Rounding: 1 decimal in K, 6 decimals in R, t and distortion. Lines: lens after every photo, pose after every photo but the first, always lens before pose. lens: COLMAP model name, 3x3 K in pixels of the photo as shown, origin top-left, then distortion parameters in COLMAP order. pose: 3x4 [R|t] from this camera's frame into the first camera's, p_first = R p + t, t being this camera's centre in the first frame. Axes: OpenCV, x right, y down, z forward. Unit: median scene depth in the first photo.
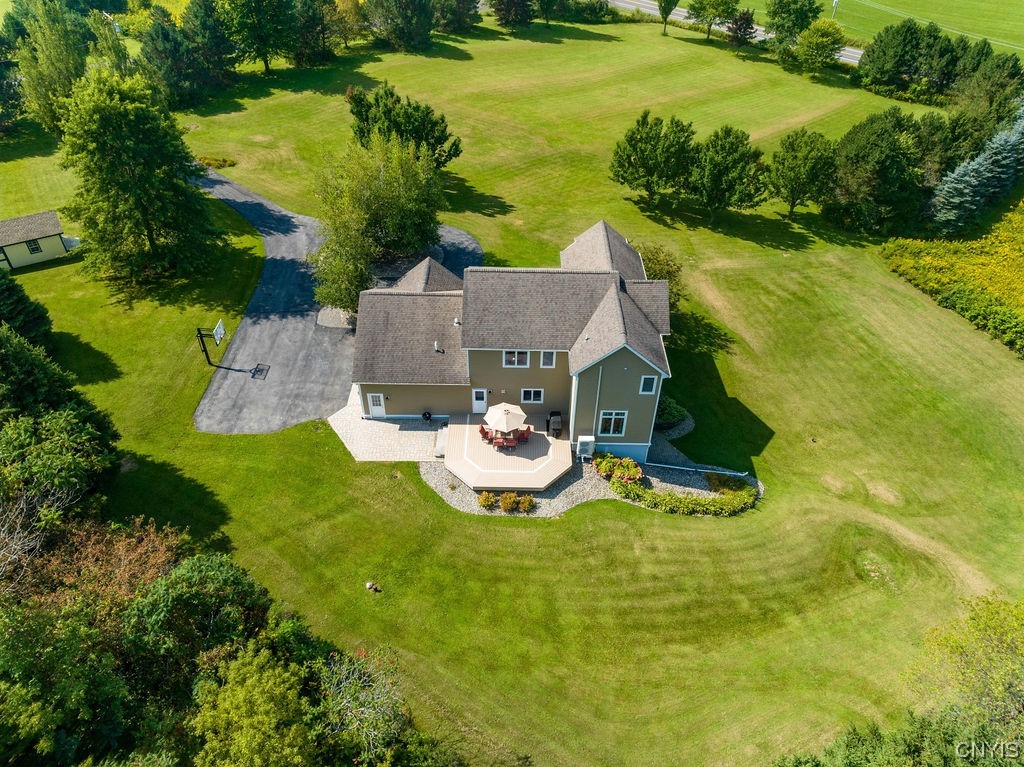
lens RADIAL K [[712.7, 0, 512.0], [0, 712.7, 383.5], [0, 0, 1]] dist [-0.011356, 0.000388]
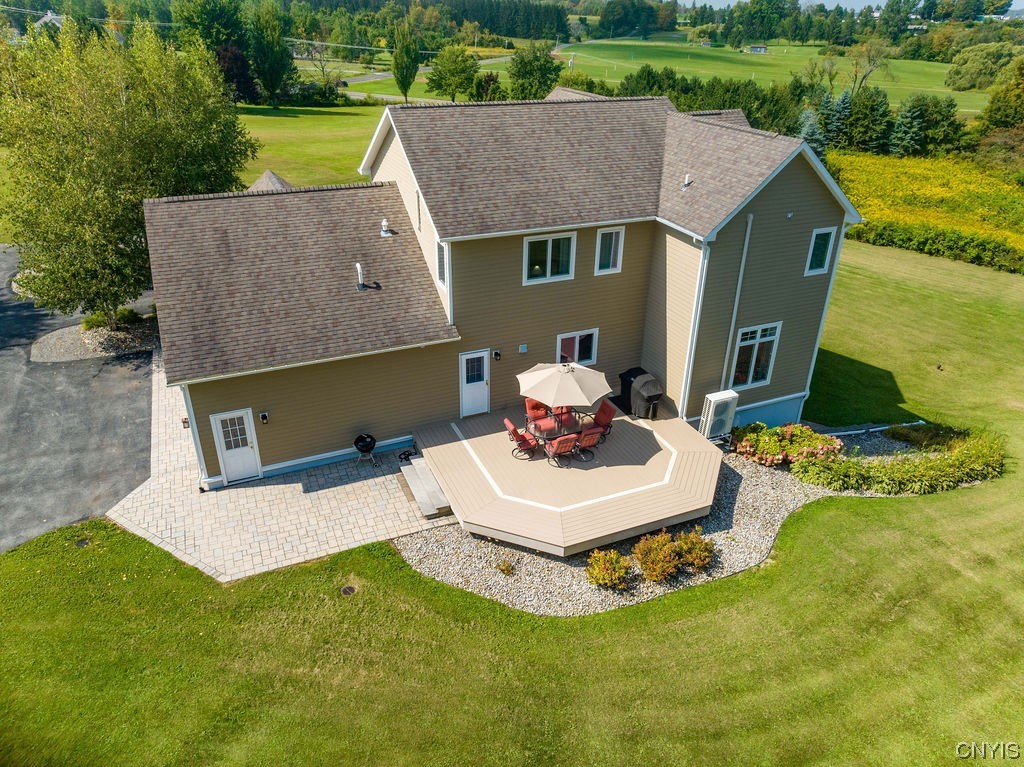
lens RADIAL K [[712.7, 0, 512.0], [0, 712.7, 383.5], [0, 0, 1]] dist [-0.011356, 0.000388]
pose [[0.912553, -0.188771, 0.362784, -0.194698], [0.262590, 0.950534, -0.165924, 0.109790], [-0.313517, 0.246678, 0.916982, 0.592184]]
